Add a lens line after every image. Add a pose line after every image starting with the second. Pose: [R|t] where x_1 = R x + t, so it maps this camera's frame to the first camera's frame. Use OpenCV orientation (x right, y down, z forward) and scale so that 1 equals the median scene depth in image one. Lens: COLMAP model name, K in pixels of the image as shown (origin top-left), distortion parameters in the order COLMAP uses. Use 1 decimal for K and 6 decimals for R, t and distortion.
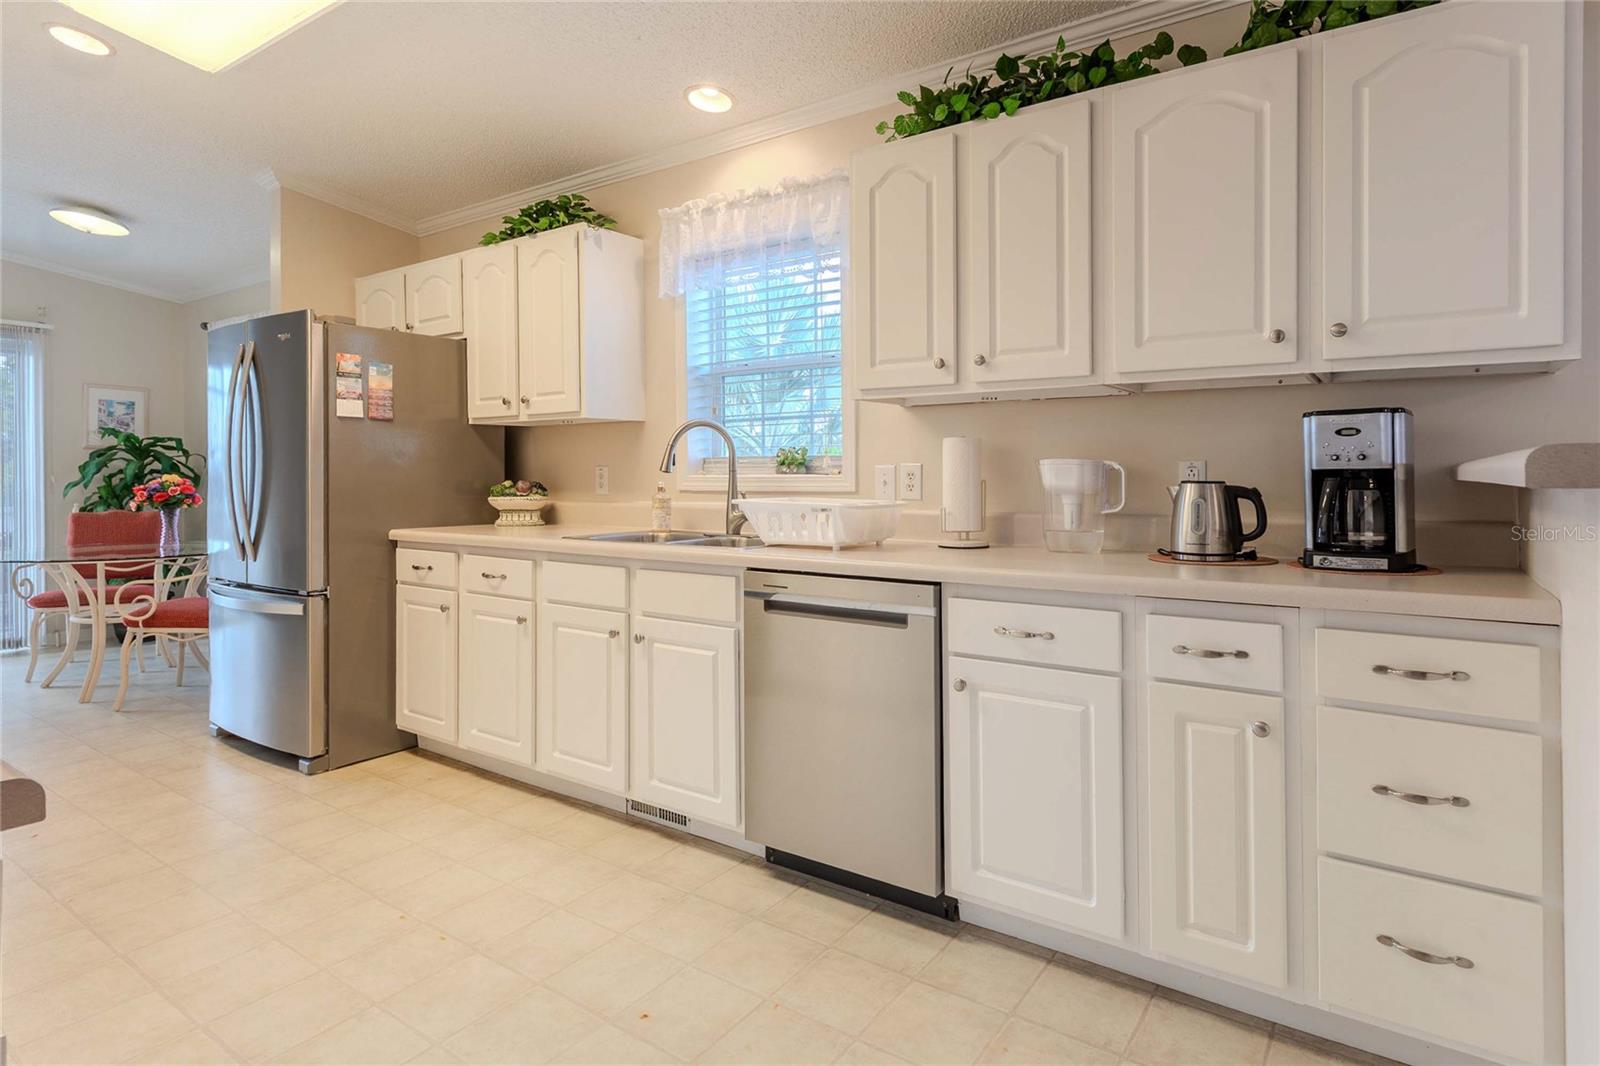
lens RADIAL K [[771.5, 0, 802.7], [0, 771.5, 472.1], [0, 0, 1]] dist [-0.002012, 0.003290]
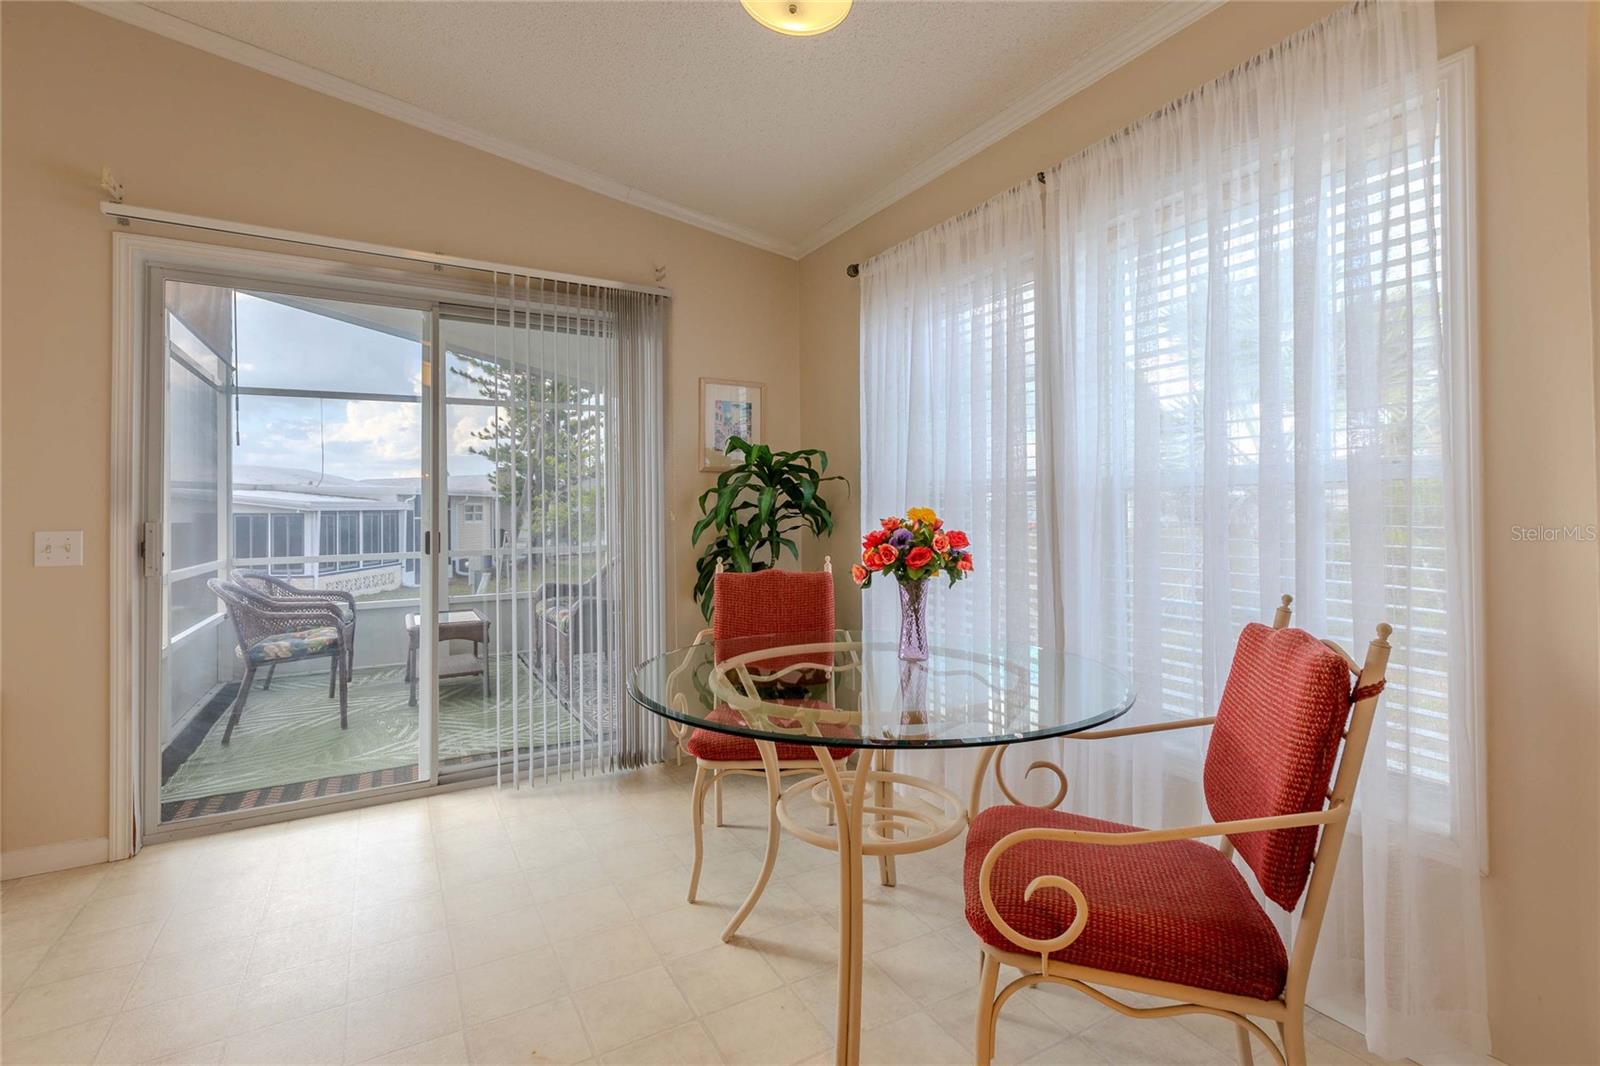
lens RADIAL K [[747.5, 0, 804.3], [0, 747.5, 509.2], [0, 0, 1]] dist [-0.020613, 0.002679]
pose [[0.883731, -0.008763, -0.467913, -0.544730], [0.013060, 0.999897, 0.005940, -0.000097], [0.467813, -0.011360, 0.883754, 0.459979]]
